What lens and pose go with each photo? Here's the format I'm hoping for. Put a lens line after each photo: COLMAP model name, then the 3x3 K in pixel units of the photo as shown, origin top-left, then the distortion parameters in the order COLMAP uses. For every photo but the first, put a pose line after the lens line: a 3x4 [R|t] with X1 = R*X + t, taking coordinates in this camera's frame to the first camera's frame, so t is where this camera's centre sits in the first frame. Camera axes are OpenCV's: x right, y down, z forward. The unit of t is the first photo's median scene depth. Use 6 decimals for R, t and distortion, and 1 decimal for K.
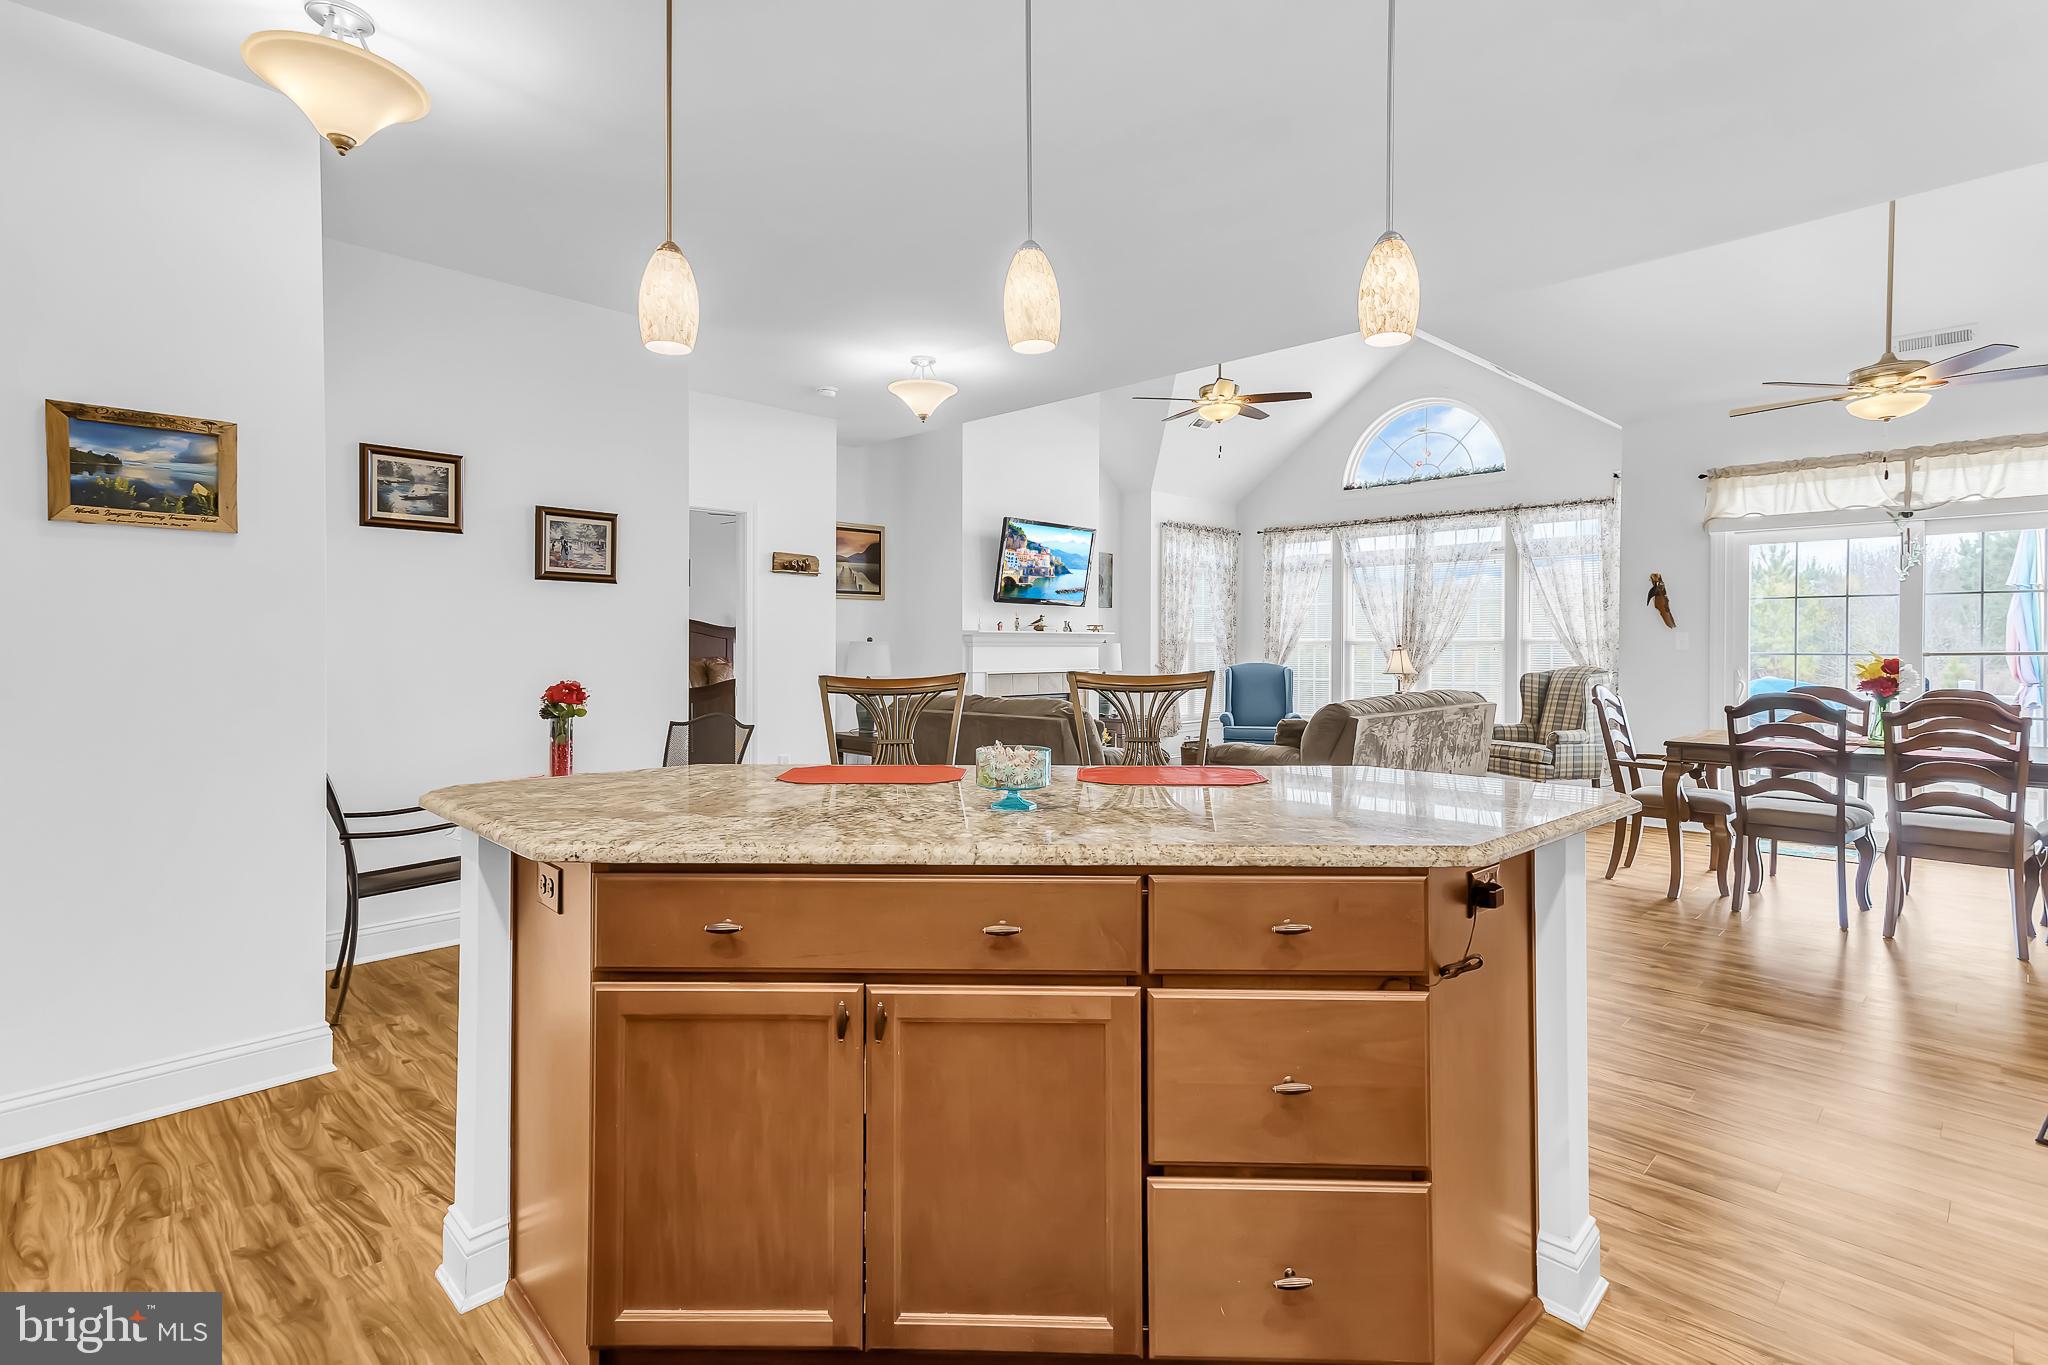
lens RADIAL K [[1000.7, 0, 1040.8], [0, 1000.7, 662.3], [0, 0, 1]] dist [0.033668, -0.003326]
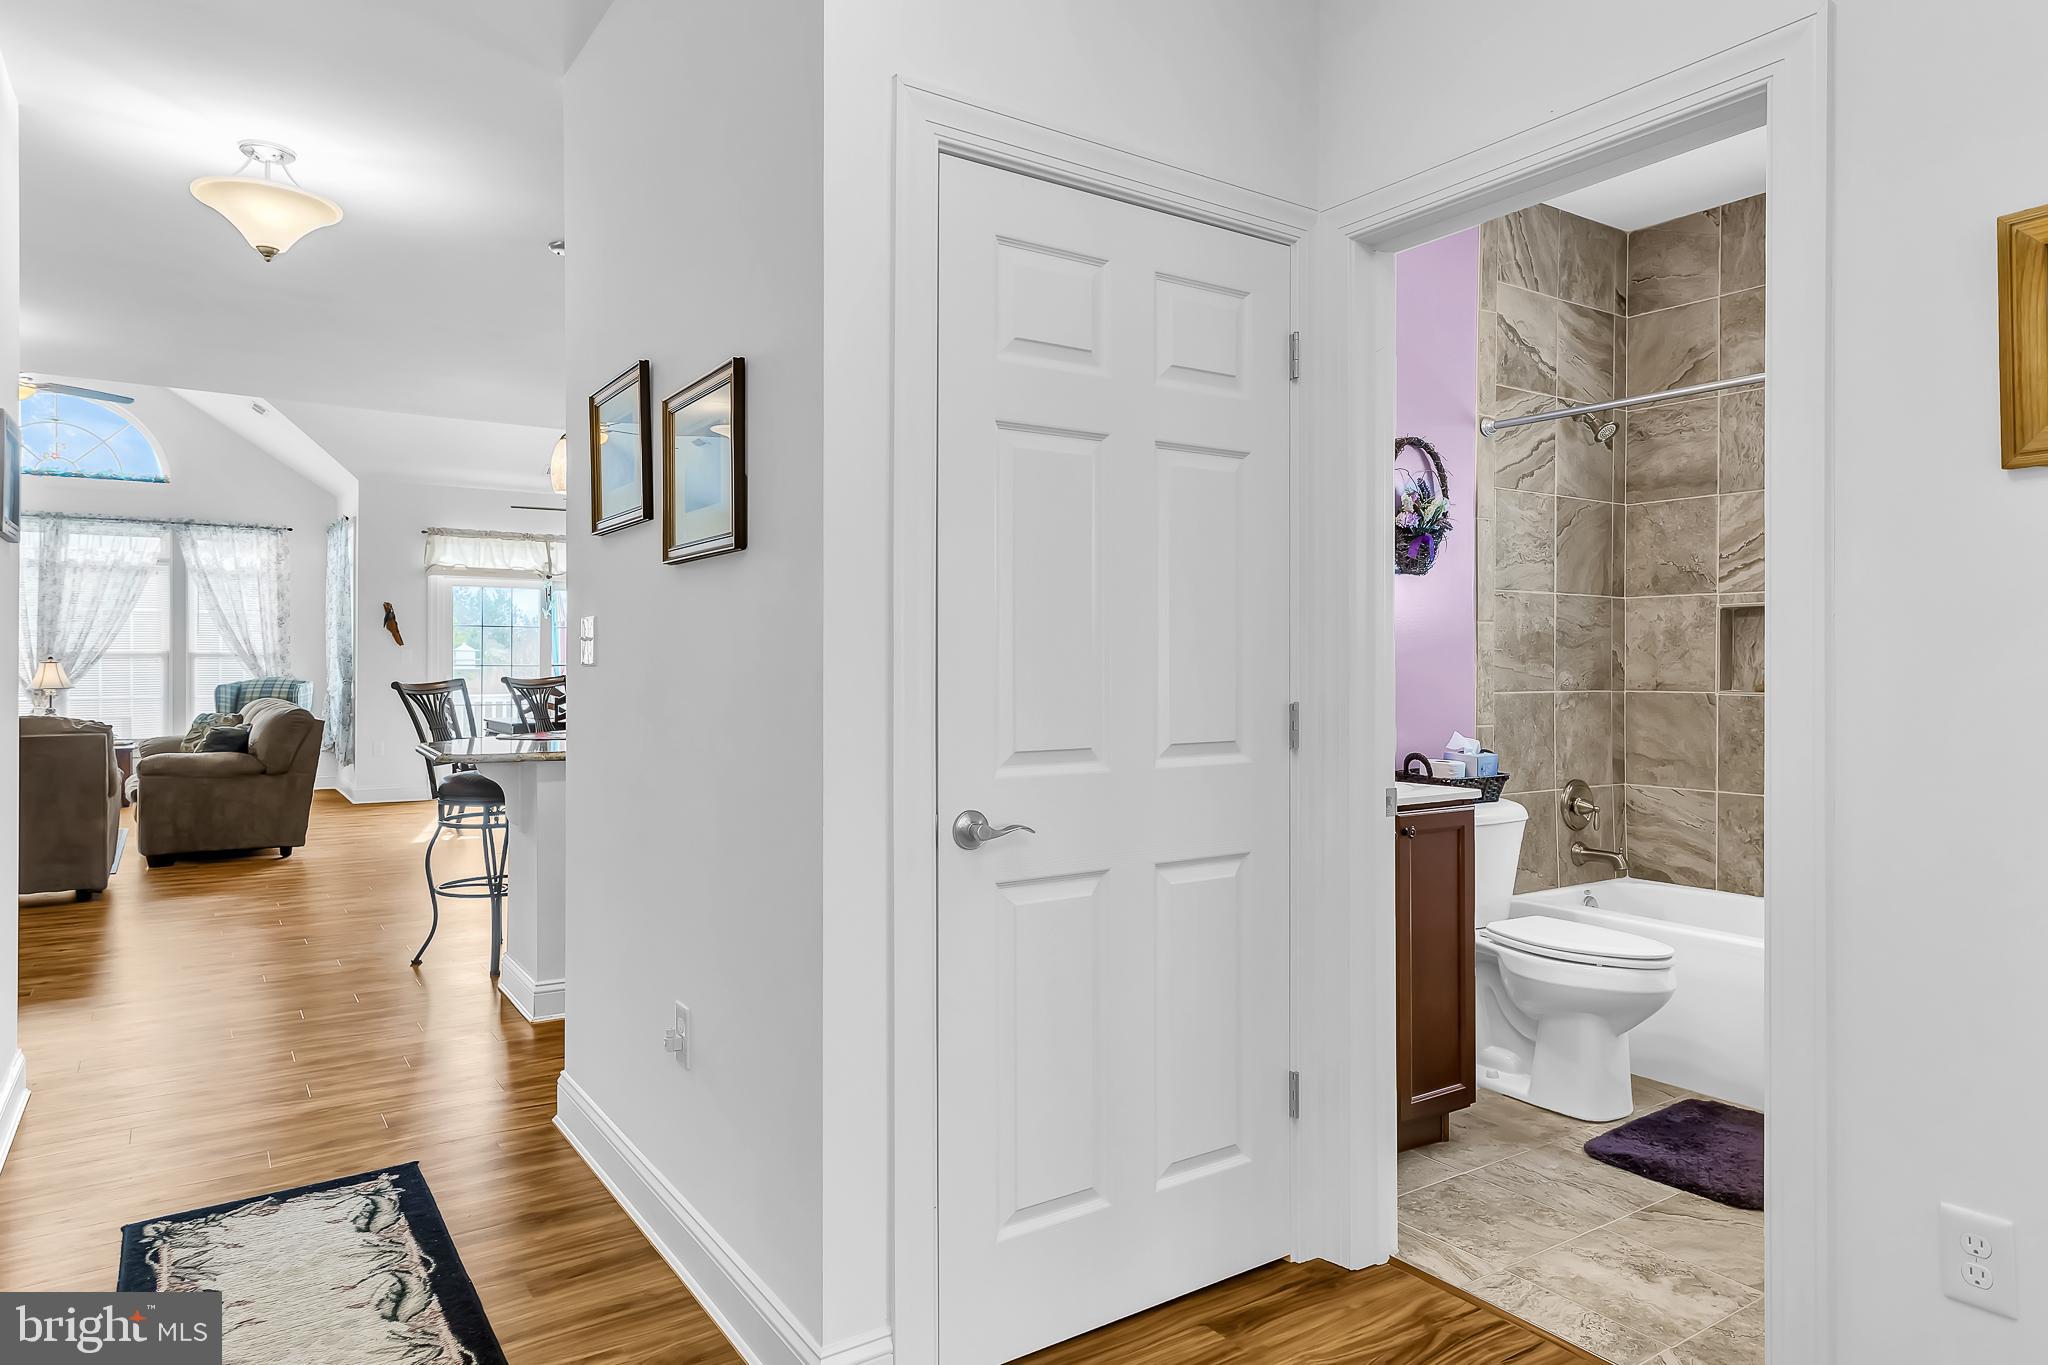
lens RADIAL K [[1184.8, 0, 1042.8], [0, 1184.8, 655.4], [0, 0, 1]] dist [0.015425, -0.007663]
pose [[0.194909, 0.002408, 0.980818, -0.611237], [0.014252, 0.999884, -0.005287, -0.002986], [-0.980718, 0.015009, 0.194852, -0.070614]]
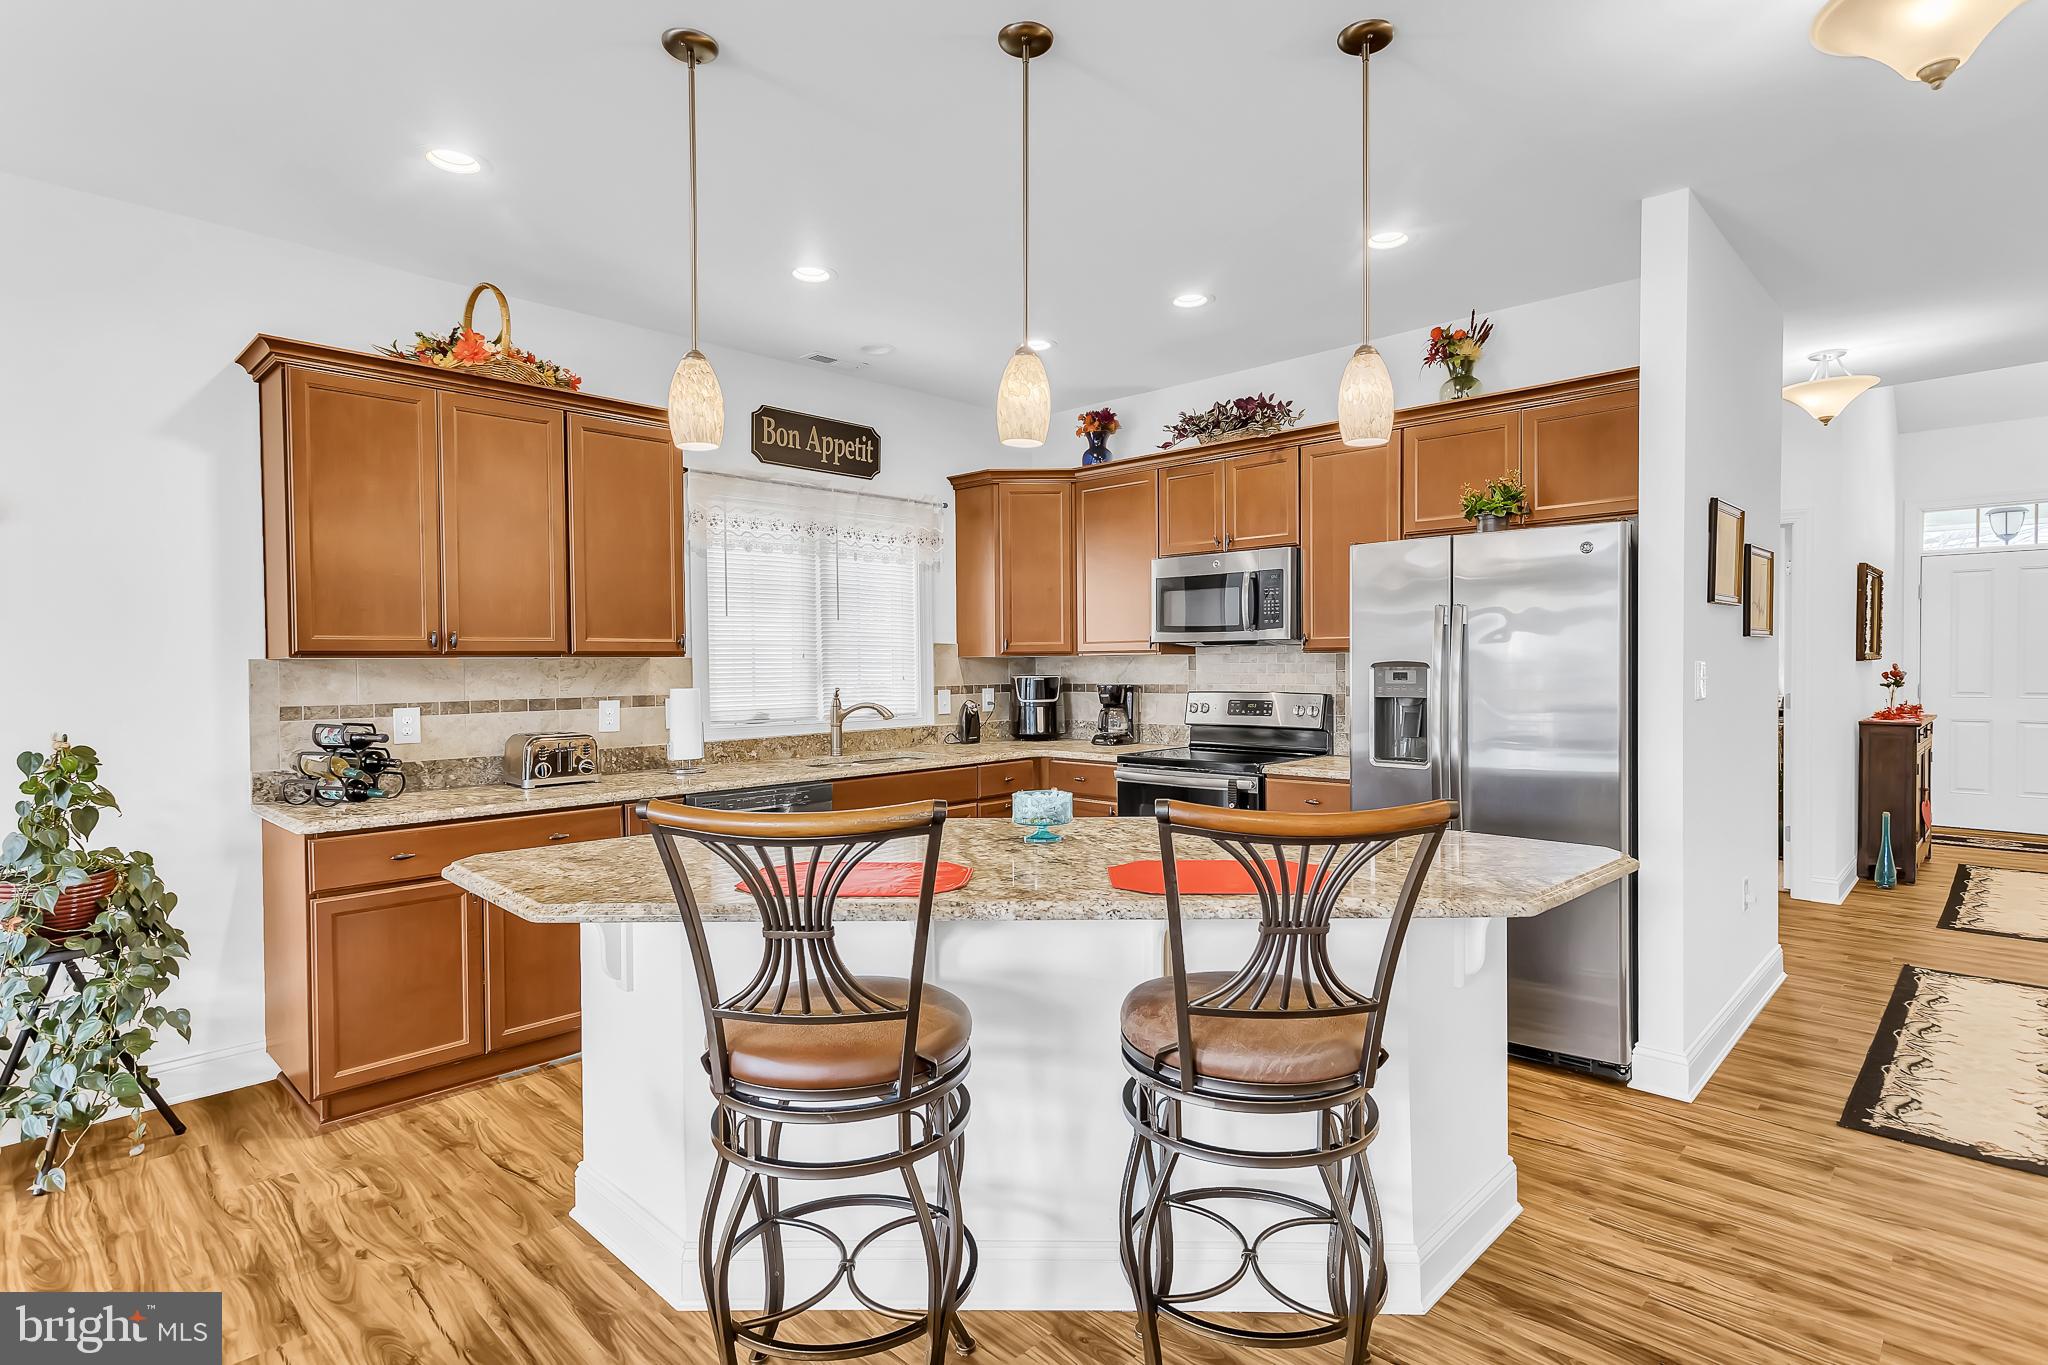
lens RADIAL K [[1027.9, 0, 1050.9], [0, 1027.9, 681.5], [0, 0, 1]] dist [0.011887, 0.001734]
pose [[-0.999918, 0.009550, 0.008482, -0.000930], [0.009817, 0.999442, 0.031936, -0.025426], [-0.008172, 0.032017, -0.999454, 0.572374]]
